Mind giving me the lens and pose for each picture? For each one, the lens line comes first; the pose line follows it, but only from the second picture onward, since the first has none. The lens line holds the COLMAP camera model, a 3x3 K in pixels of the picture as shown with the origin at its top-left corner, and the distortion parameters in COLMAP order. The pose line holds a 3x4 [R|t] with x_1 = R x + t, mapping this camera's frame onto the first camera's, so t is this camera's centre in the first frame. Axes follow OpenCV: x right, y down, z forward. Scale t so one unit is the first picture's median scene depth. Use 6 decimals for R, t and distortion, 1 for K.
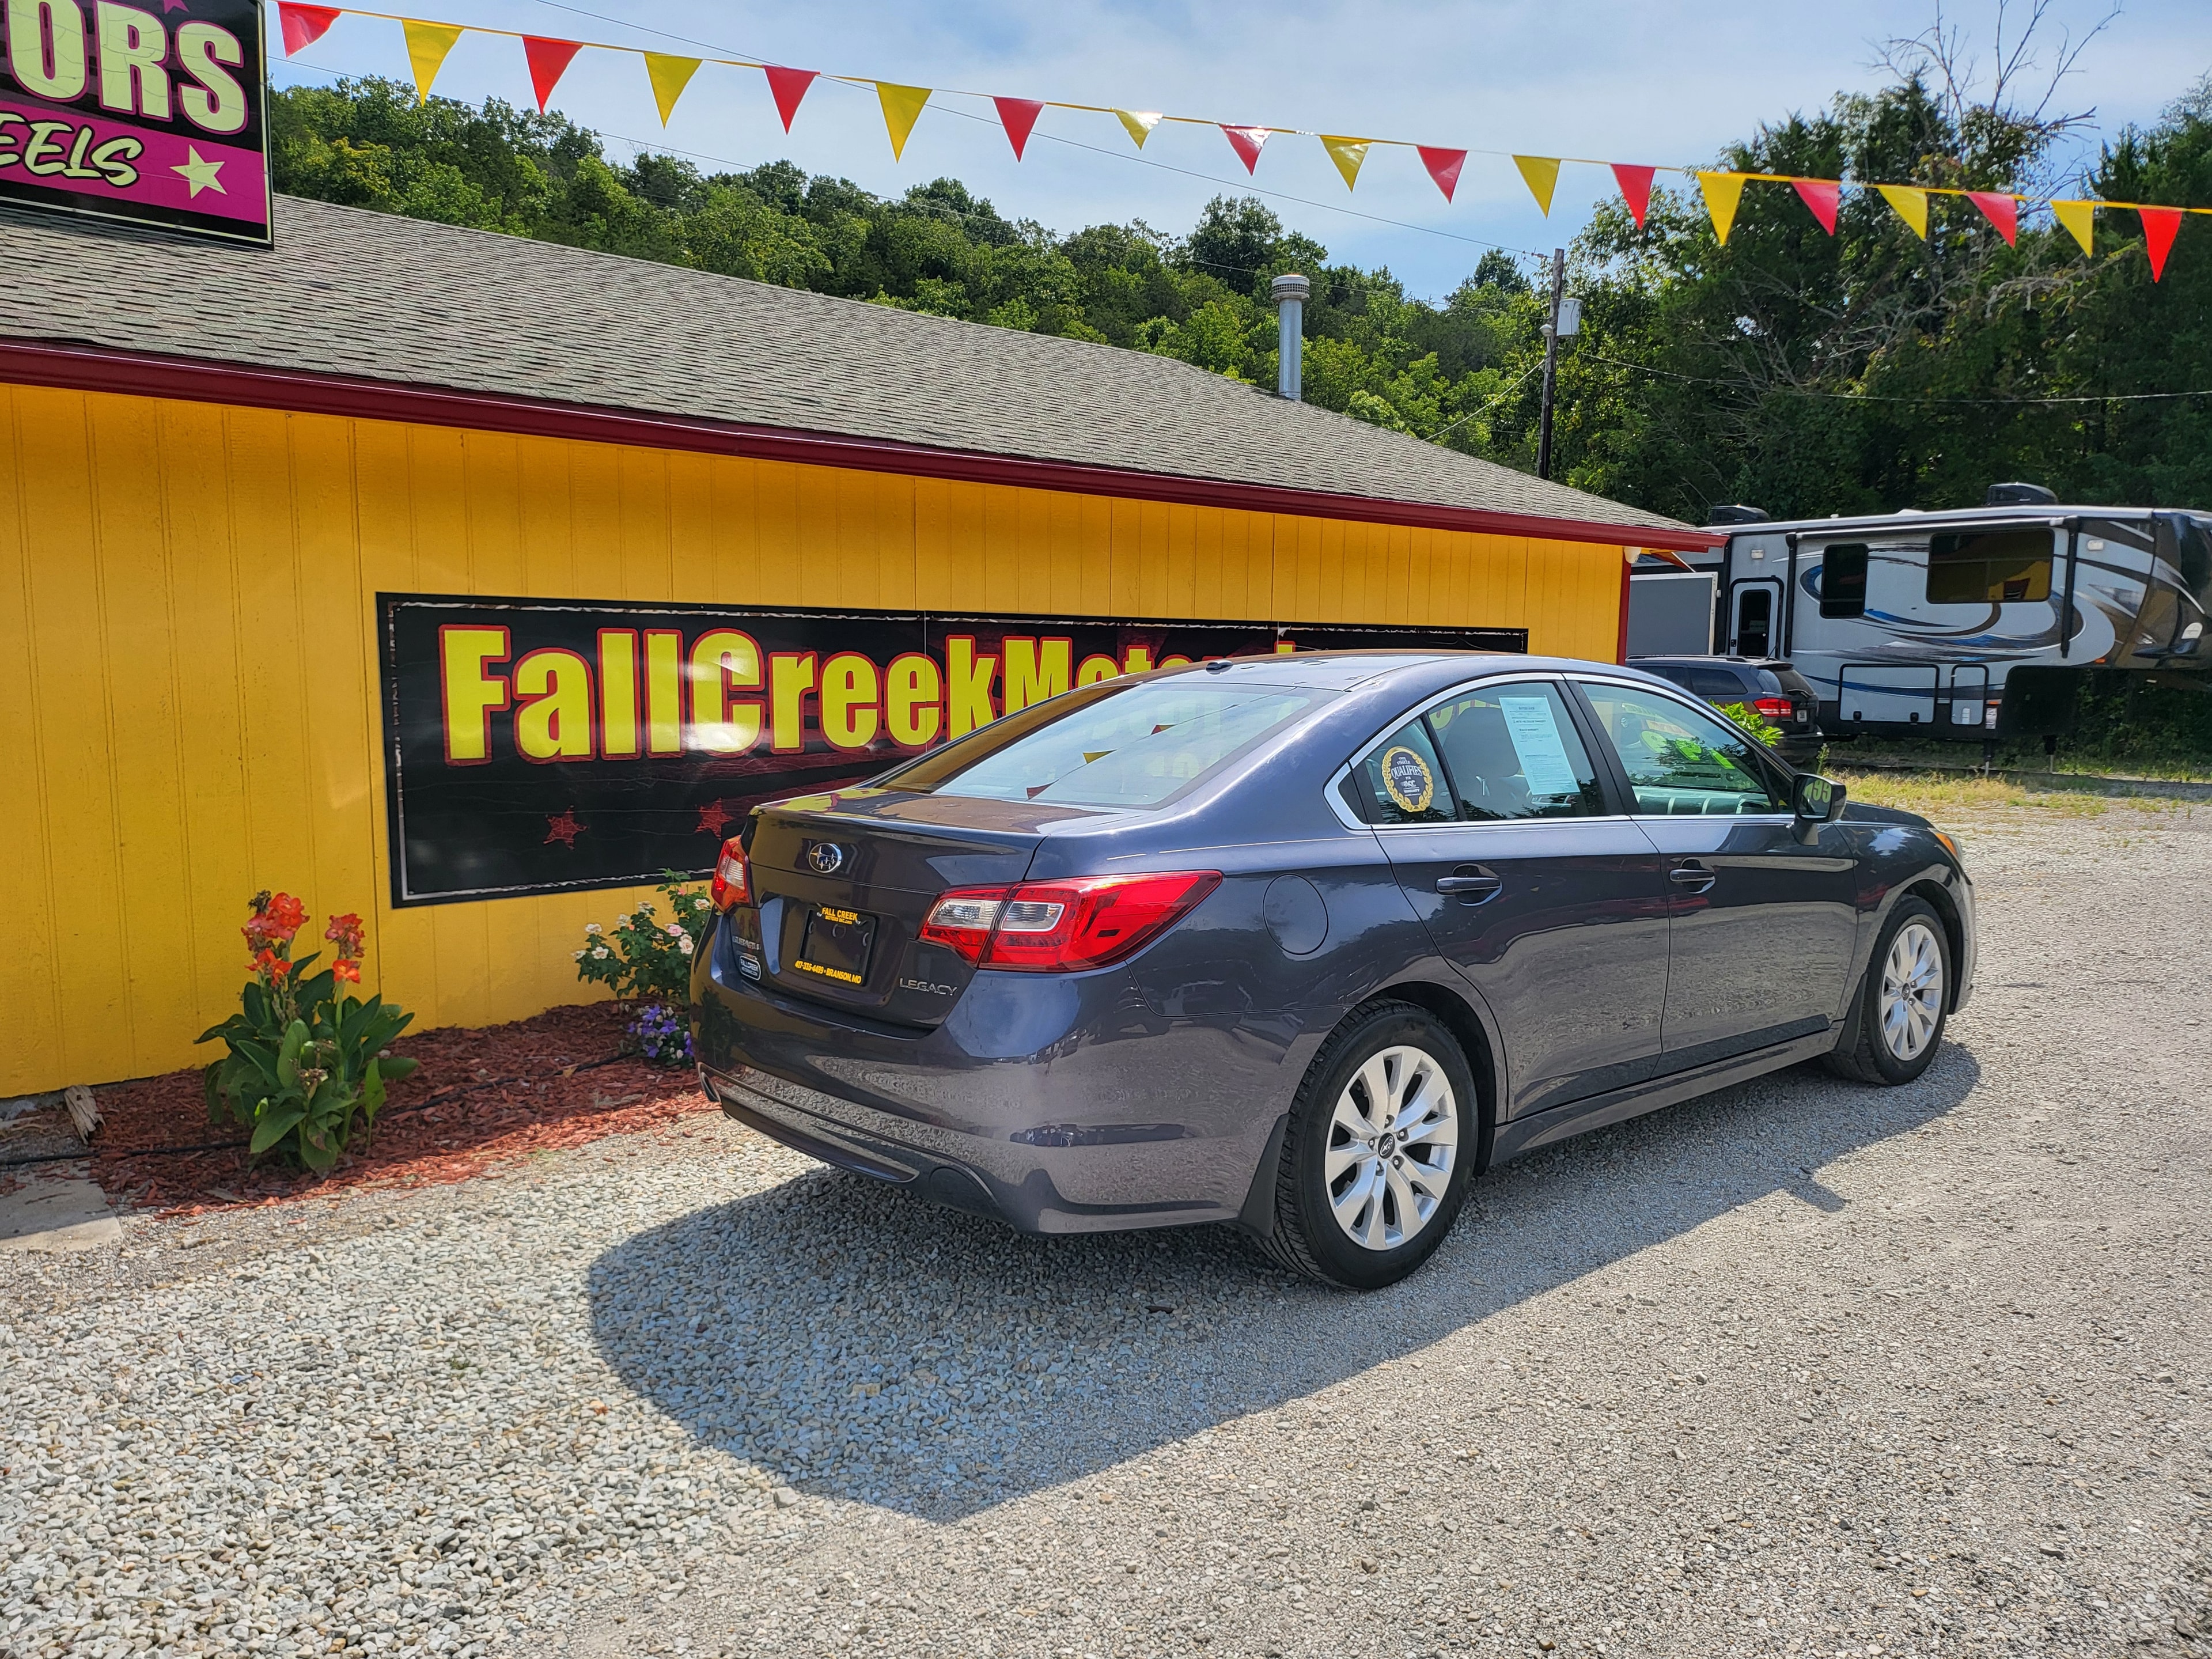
lens RADIAL K [[1707.3, 0, 1217.7], [0, 1707.3, 835.8], [0, 0, 1]] dist [0.061981, -0.050858]
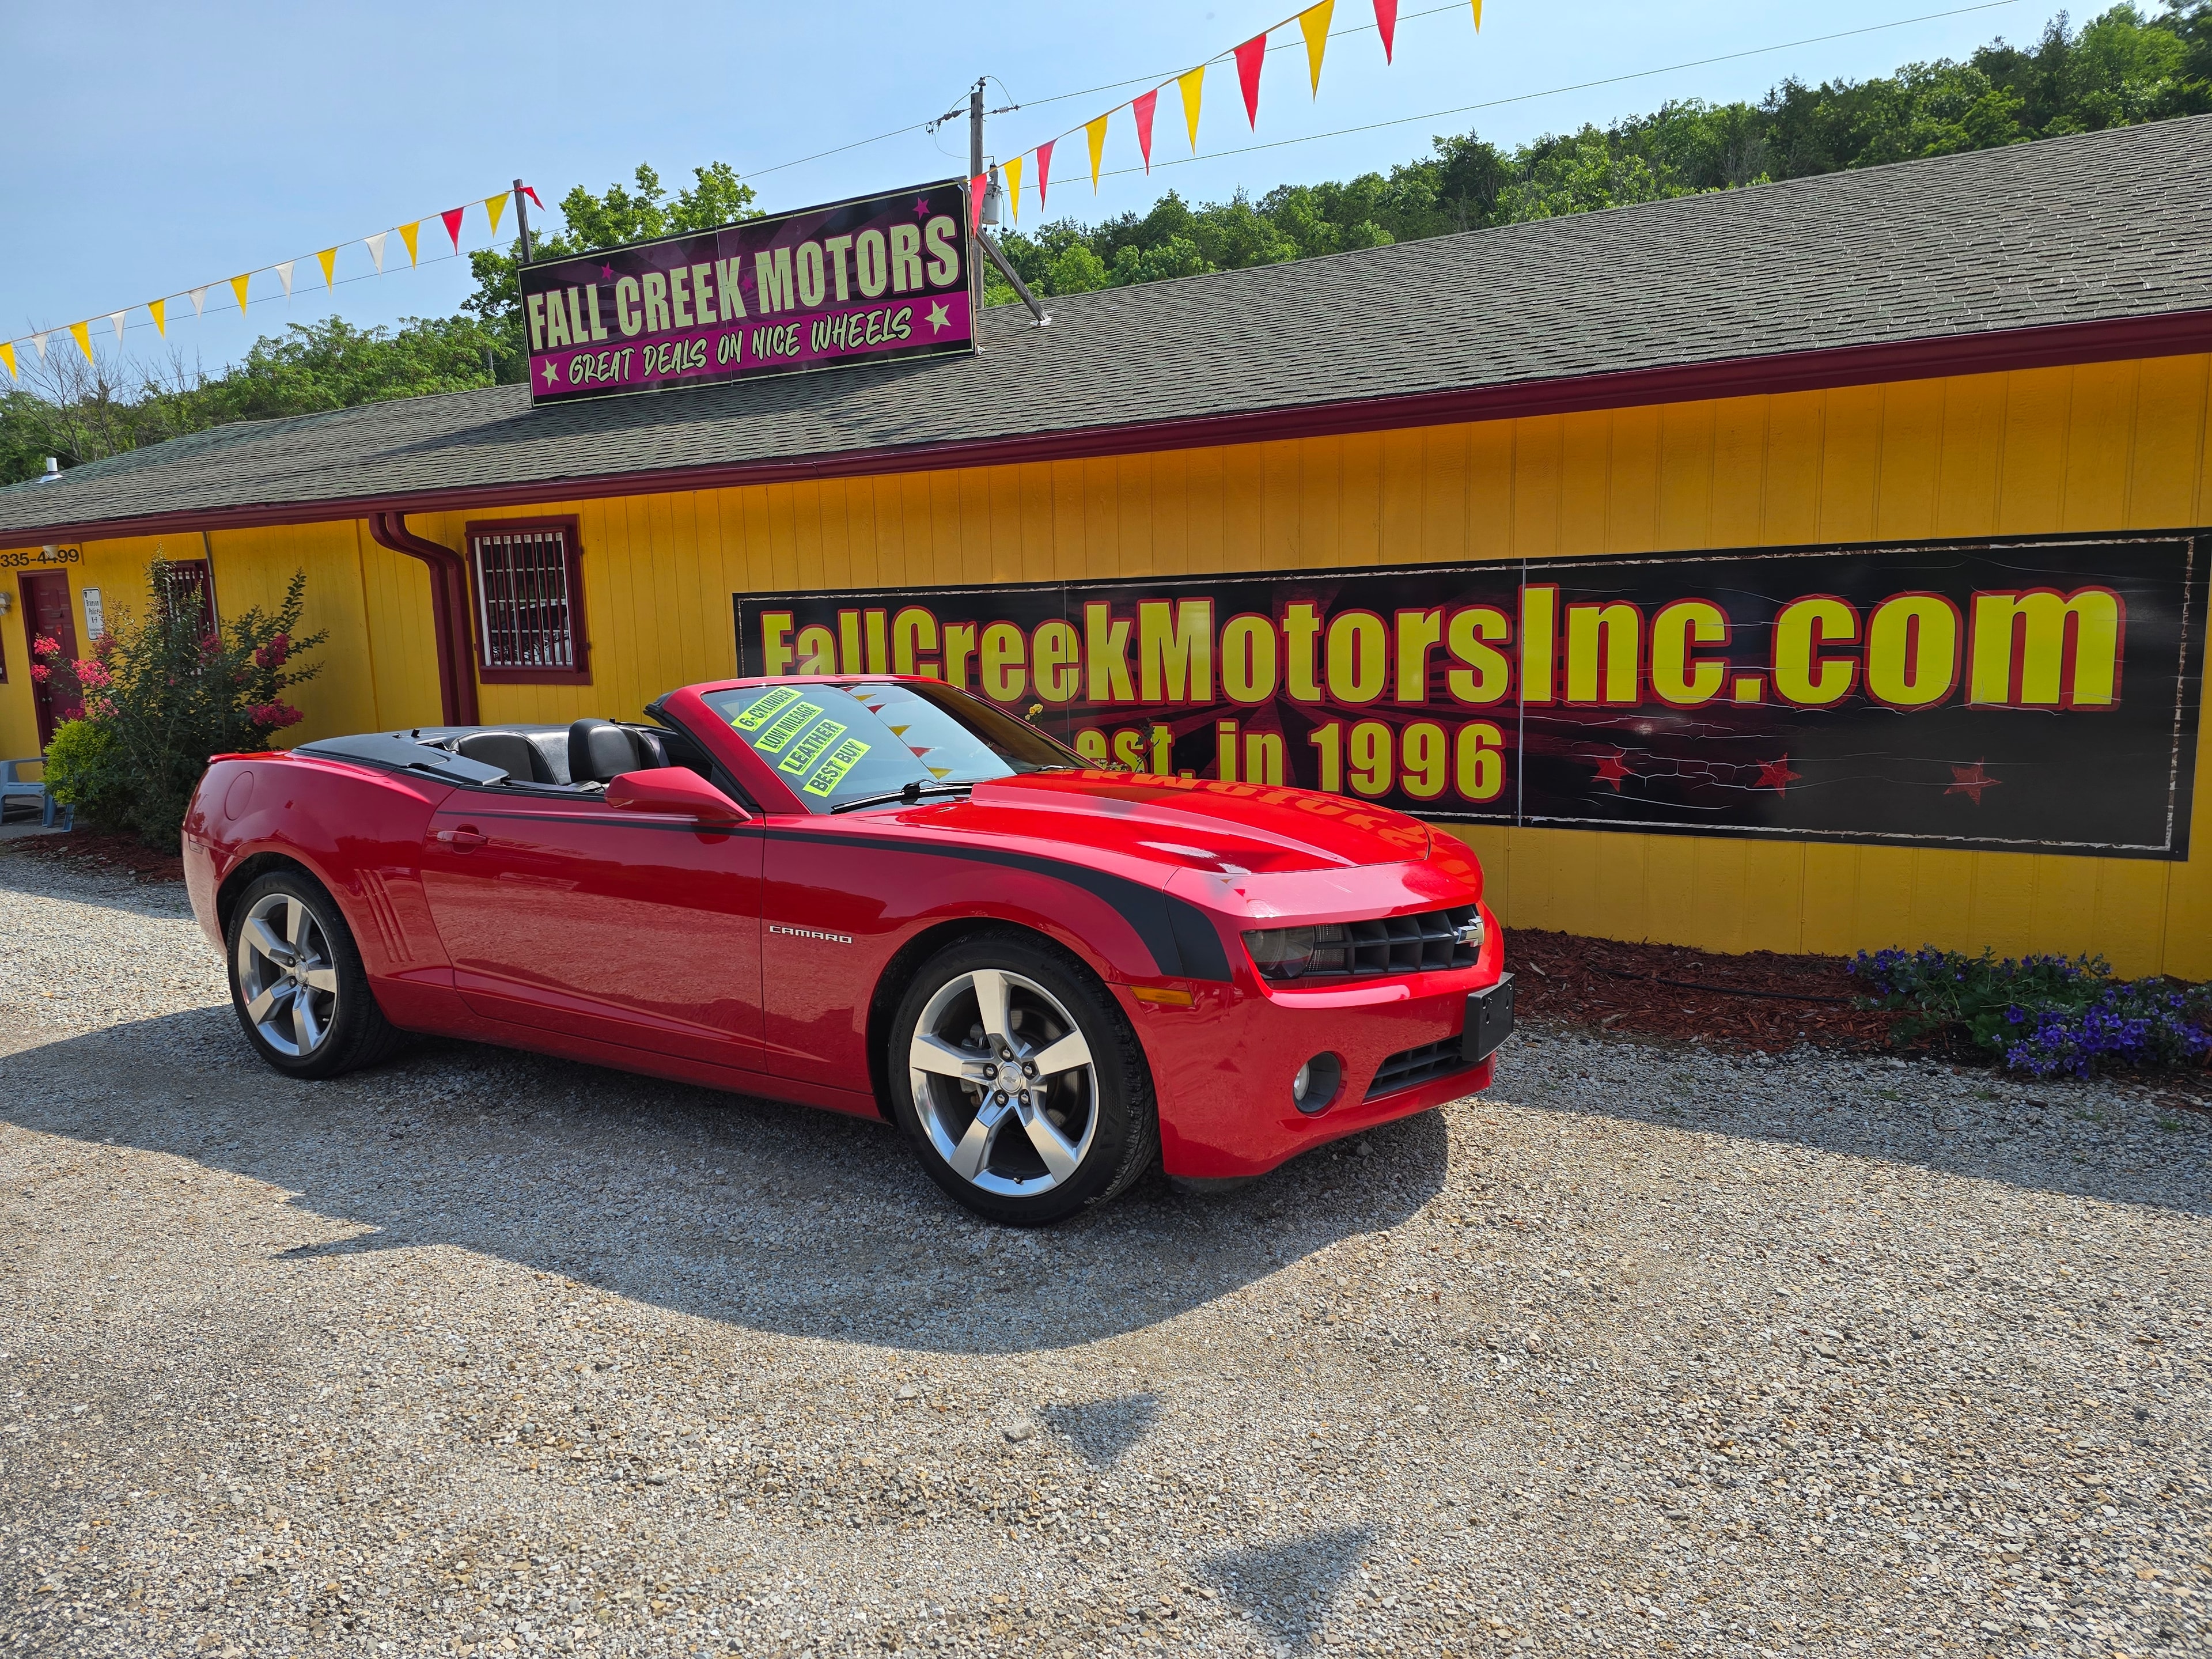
lens RADIAL K [[1458.5, 0, 1075.9], [0, 1458.5, 835.9], [0, 0, 1]] dist [0.085917, -0.095811]
pose [[0.274160, 0.129079, -0.952982, 0.769688], [-0.066373, 0.991128, 0.115151, -0.077796], [0.959391, 0.031683, 0.280295, 0.755631]]
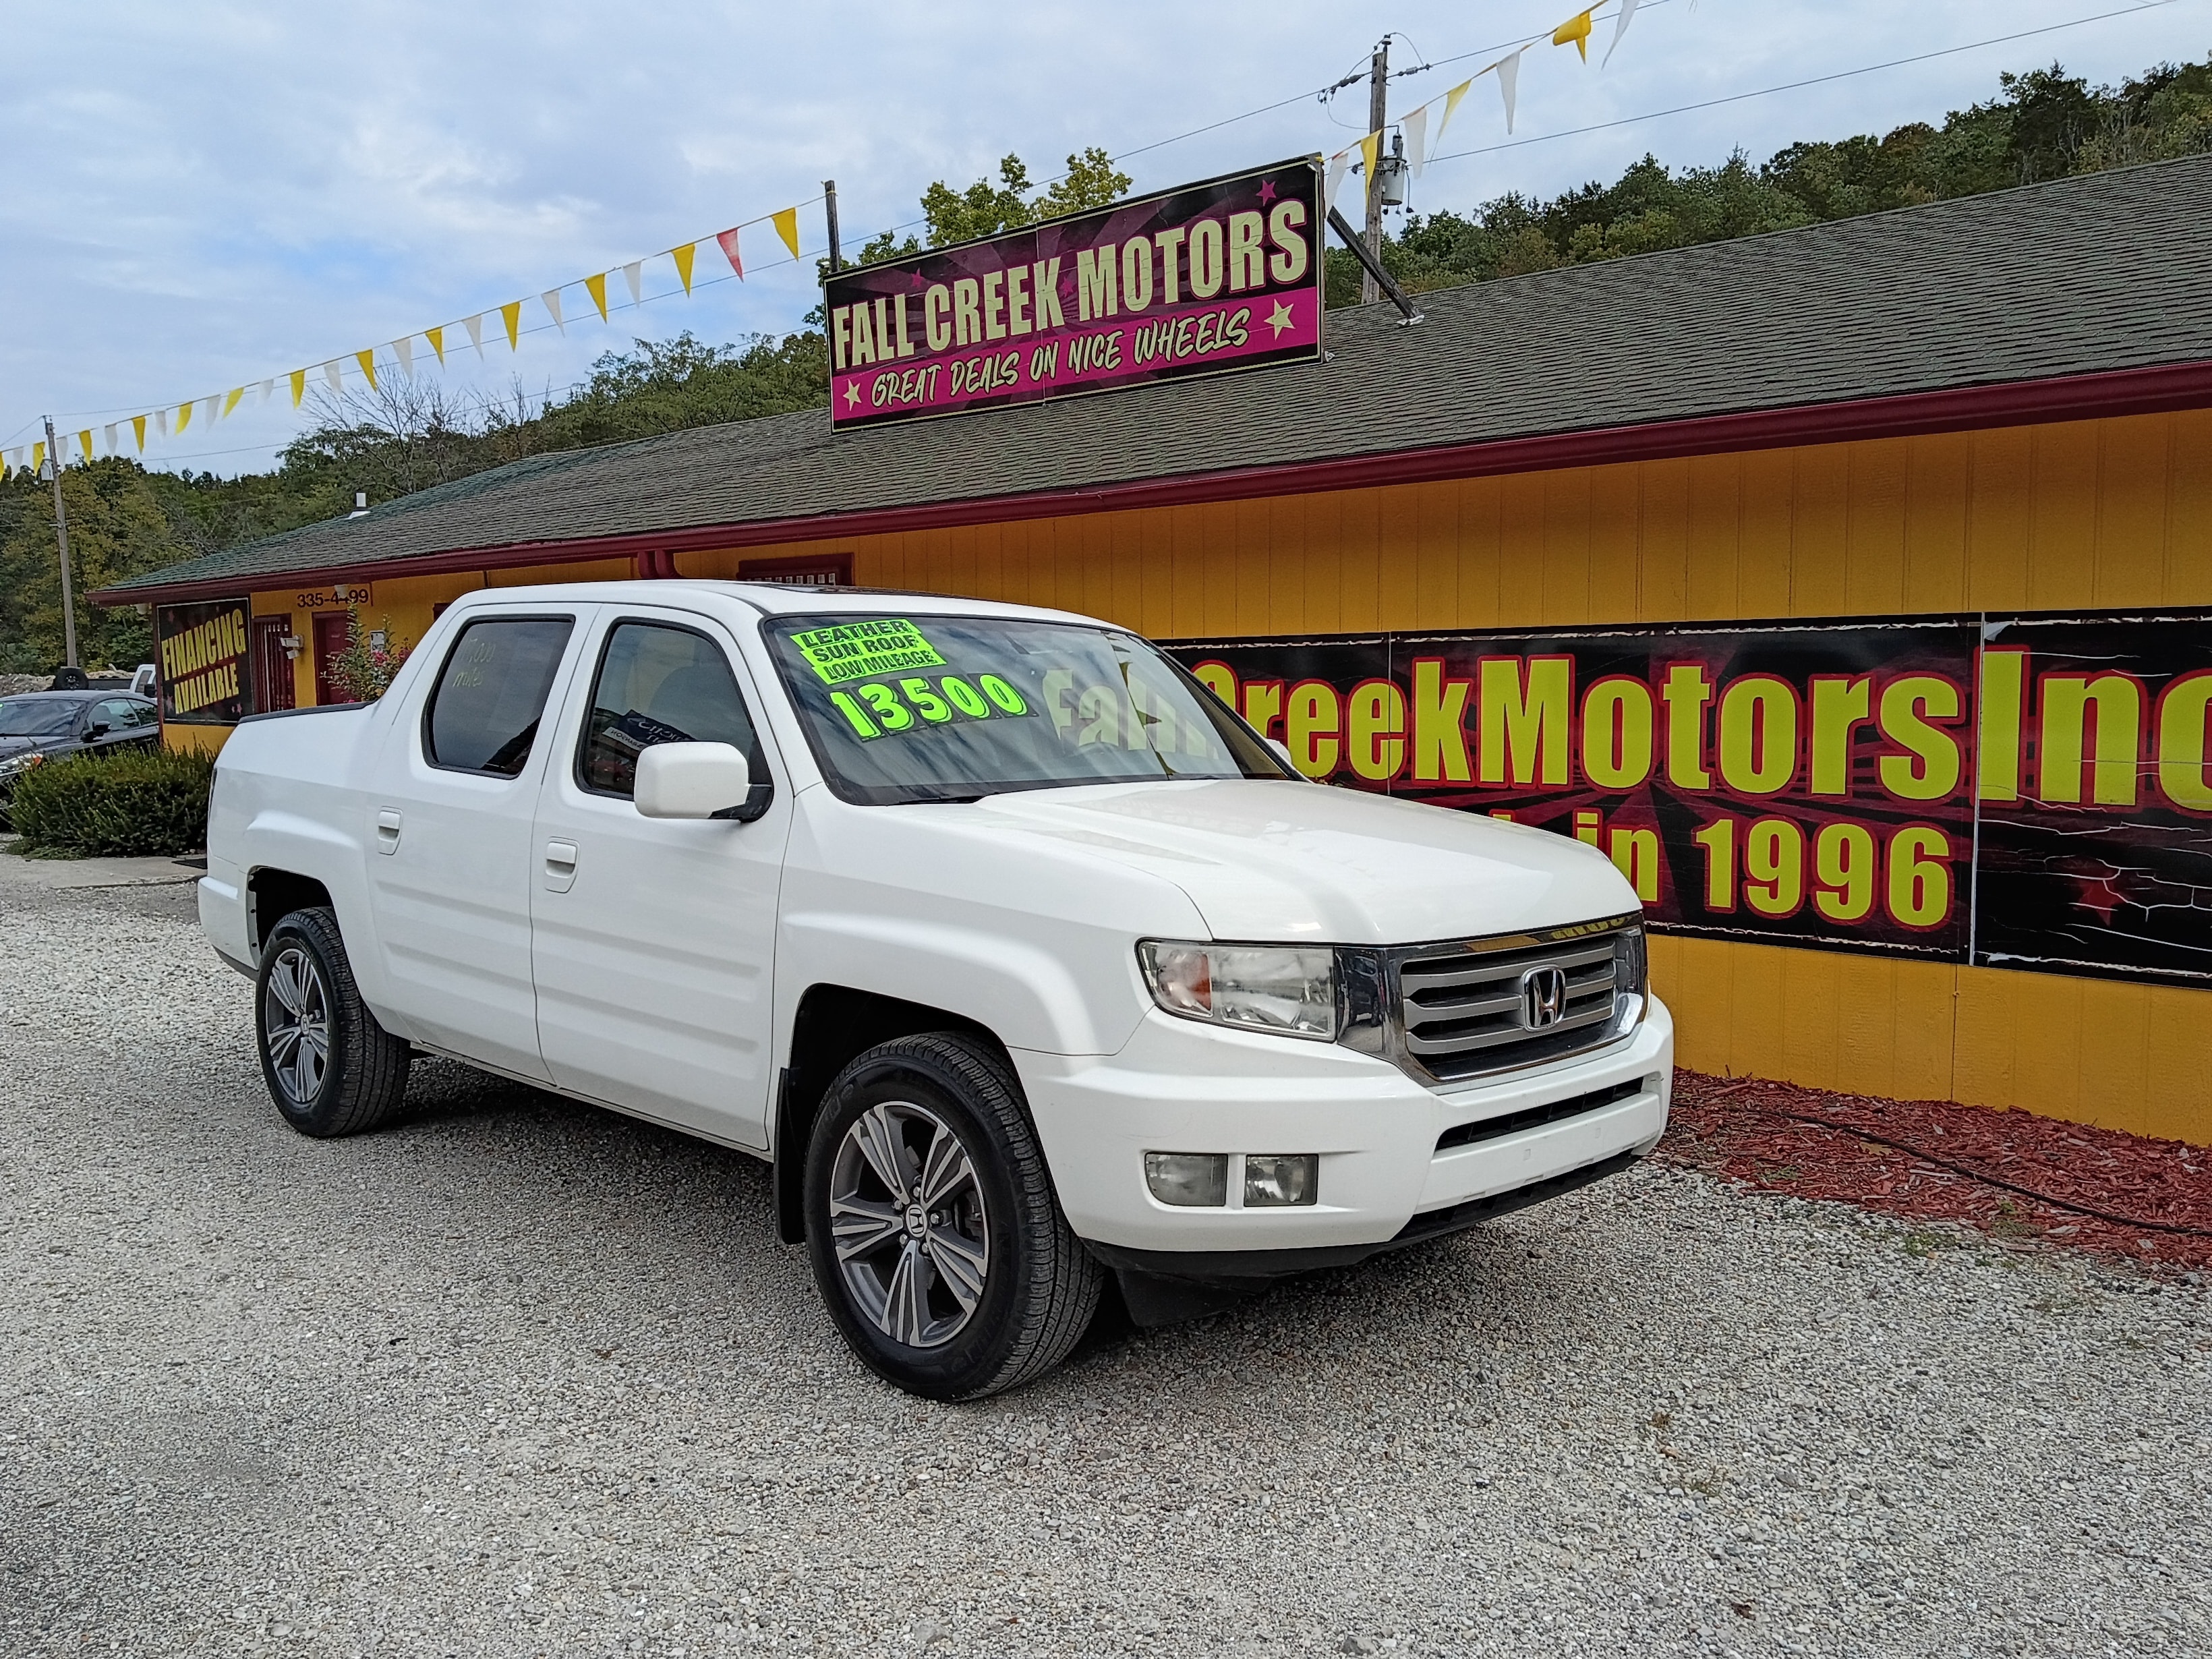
lens RADIAL K [[1788.5, 0, 1095.9], [0, 1788.5, 845.3], [0, 0, 1]] dist [0.113282, -0.311241]
pose [[0.051397, 0.084485, -0.995098, 0.785413], [-0.089962, 0.992756, 0.079639, -0.082328], [0.994618, 0.085428, 0.058626, 0.810041]]
